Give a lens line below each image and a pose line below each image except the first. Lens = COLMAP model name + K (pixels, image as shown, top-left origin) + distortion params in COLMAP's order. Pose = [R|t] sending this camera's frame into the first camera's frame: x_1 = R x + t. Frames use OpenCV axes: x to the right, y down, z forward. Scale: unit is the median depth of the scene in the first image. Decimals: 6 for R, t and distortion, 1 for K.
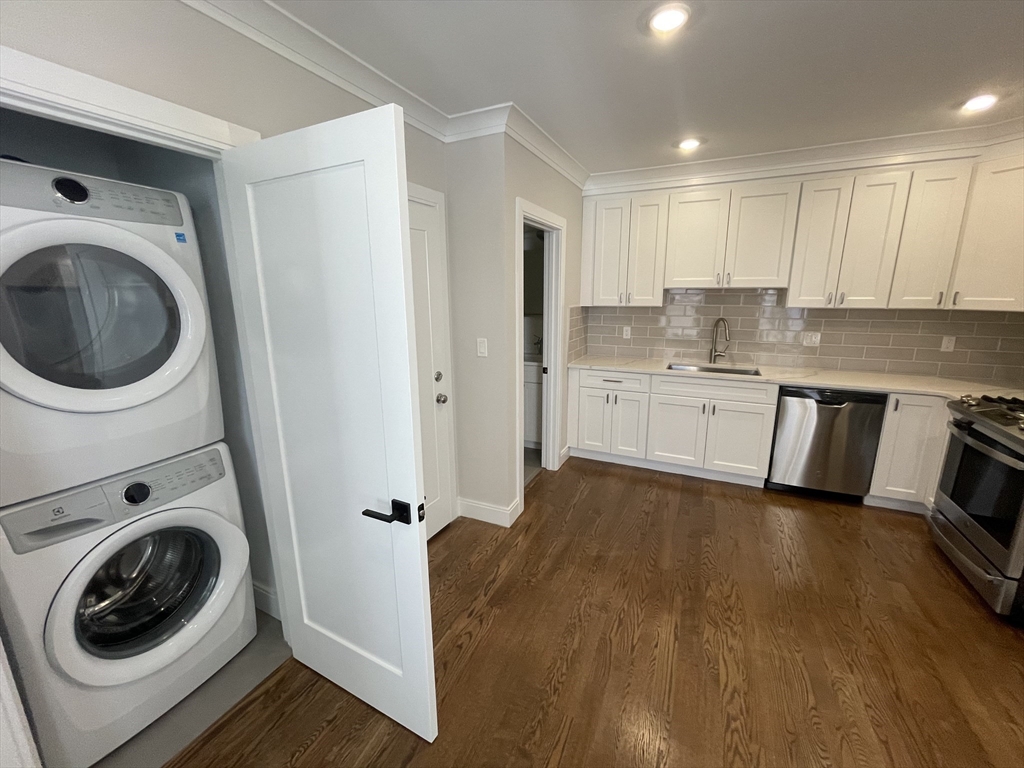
lens RADIAL K [[413.5, 0, 514.0], [0, 413.5, 381.4], [0, 0, 1]] dist [-0.000222, -0.000302]
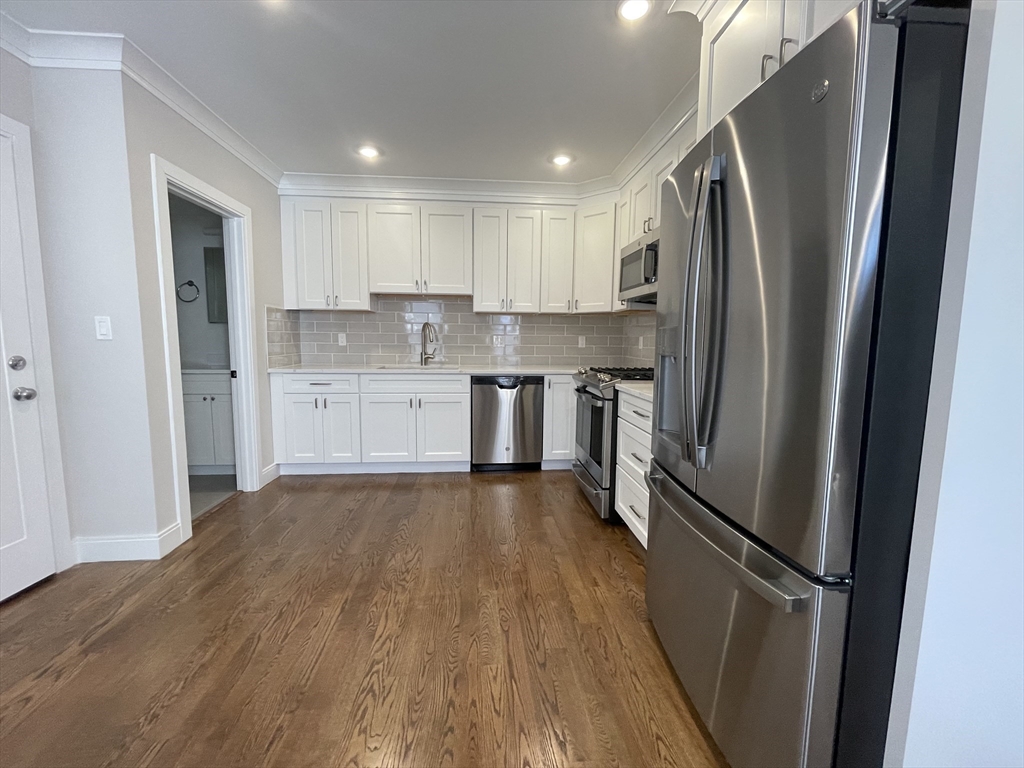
lens RADIAL K [[413.5, 0, 509.8], [0, 413.5, 381.5], [0, 0, 1]] dist [-0.000222, -0.000302]
pose [[0.866963, -0.036650, 0.497023, 0.180839], [0.090953, 0.992179, -0.085488, 0.142586], [-0.490003, 0.119320, 0.863516, -0.039808]]
